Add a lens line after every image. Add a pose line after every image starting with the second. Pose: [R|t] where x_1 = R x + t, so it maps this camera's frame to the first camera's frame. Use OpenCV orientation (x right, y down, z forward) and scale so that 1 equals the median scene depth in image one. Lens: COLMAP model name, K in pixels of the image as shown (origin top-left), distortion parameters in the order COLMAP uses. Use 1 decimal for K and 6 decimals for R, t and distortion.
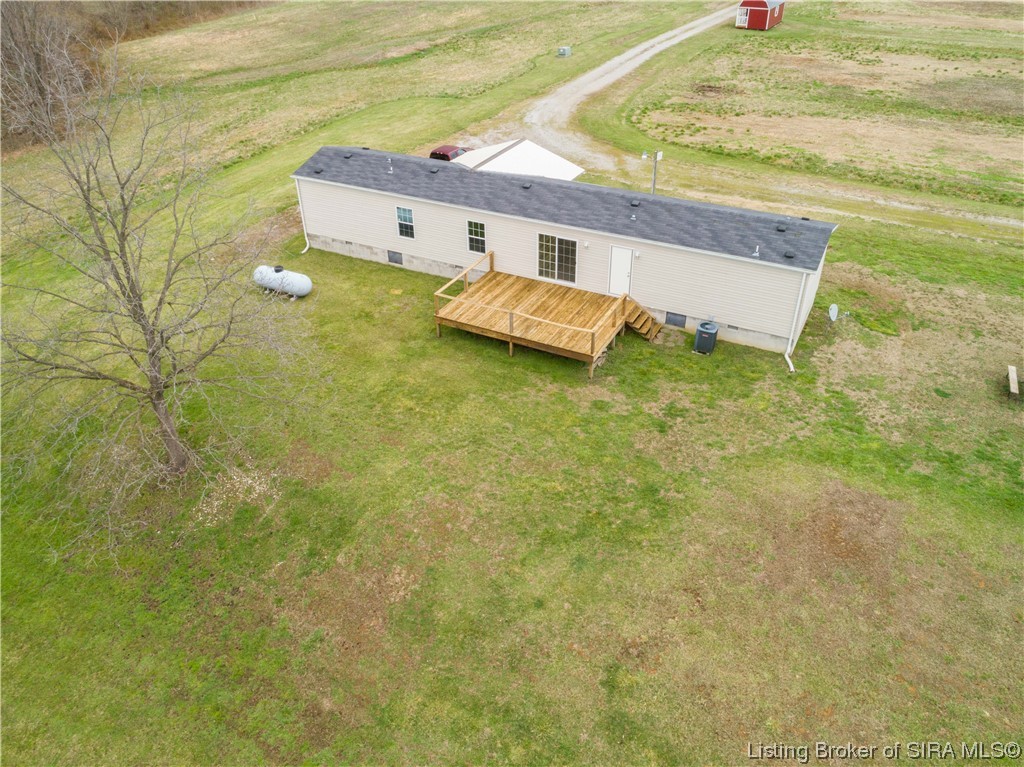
lens RADIAL K [[773.4, 0, 512.1], [0, 773.4, 384.8], [0, 0, 1]] dist [-0.022268, 0.011840]
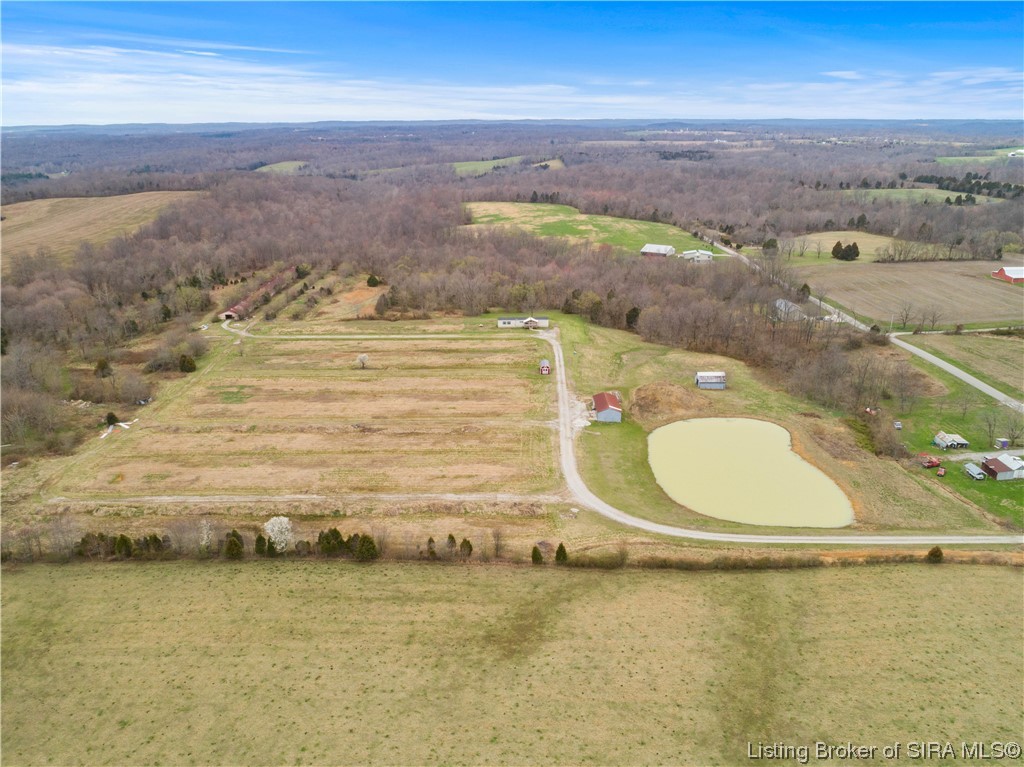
lens RADIAL K [[773.4, 0, 512.1], [0, 773.4, 384.8], [0, 0, 1]] dist [-0.022268, 0.011840]
pose [[-0.877686, 0.170530, -0.447869, 3.624932], [-0.252191, 0.630331, 0.734222, -5.298438], [0.407513, 0.757365, -0.510227, 5.015357]]
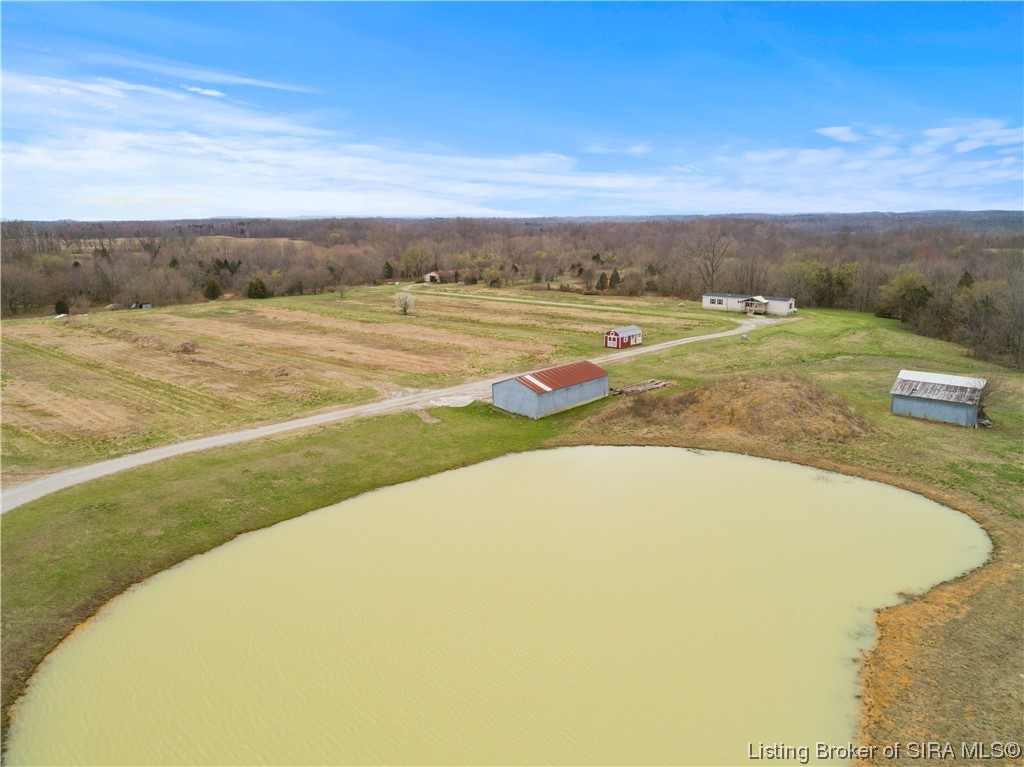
lens RADIAL K [[773.4, 0, 512.1], [0, 773.4, 384.8], [0, 0, 1]] dist [-0.022268, 0.011840]
pose [[-0.974920, -0.033098, 0.220083, 0.342957], [0.135001, 0.698227, 0.703032, -3.021947], [-0.176937, 0.715111, -0.676247, 4.176600]]
